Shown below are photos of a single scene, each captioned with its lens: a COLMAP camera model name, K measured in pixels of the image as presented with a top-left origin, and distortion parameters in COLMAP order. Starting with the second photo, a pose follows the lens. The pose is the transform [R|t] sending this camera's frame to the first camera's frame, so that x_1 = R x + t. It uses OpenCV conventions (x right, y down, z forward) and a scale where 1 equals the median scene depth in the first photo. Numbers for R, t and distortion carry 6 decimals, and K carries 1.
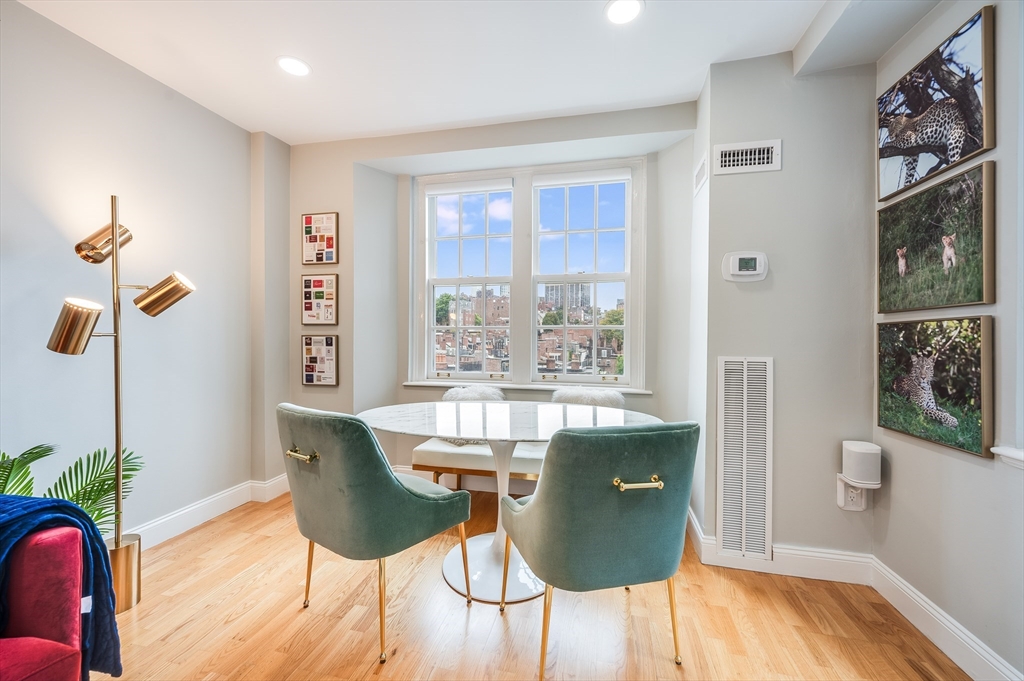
lens RADIAL K [[406.4, 0, 511.8], [0, 406.4, 337.7], [0, 0, 1]] dist [-0.000179, 0.000149]
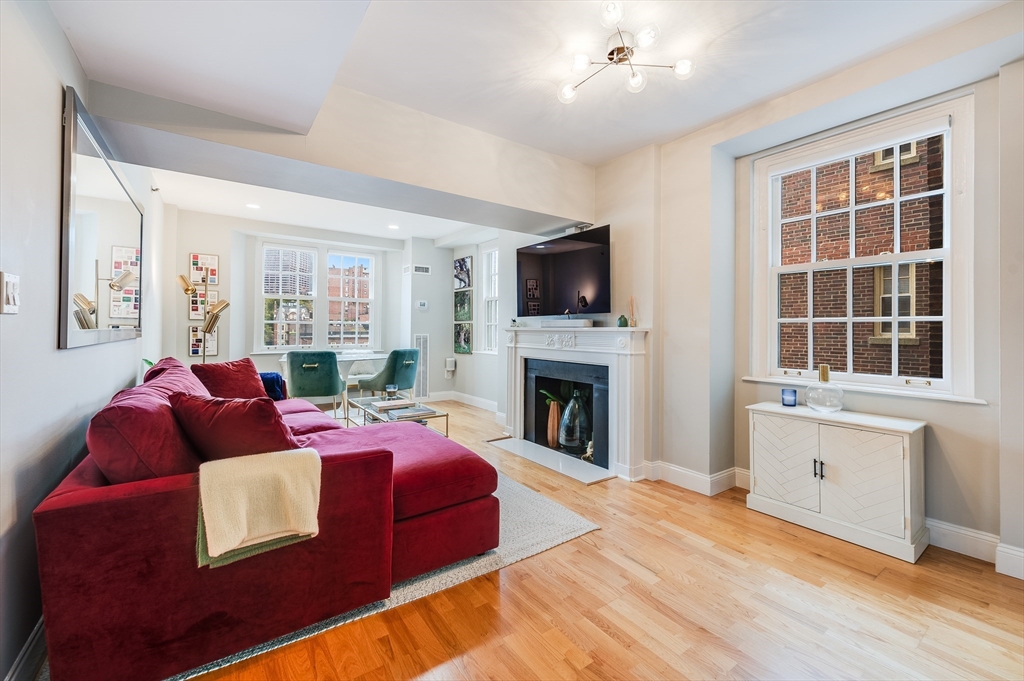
lens RADIAL K [[417.9, 0, 514.5], [0, 417.9, 324.2], [0, 0, 1]] dist [-0.001226, 0.000150]
pose [[0.662679, 0.007711, 0.748864, -0.926844], [-0.001186, 0.999957, -0.009247, 0.000856], [-0.748902, 0.005240, 0.662660, -1.134145]]
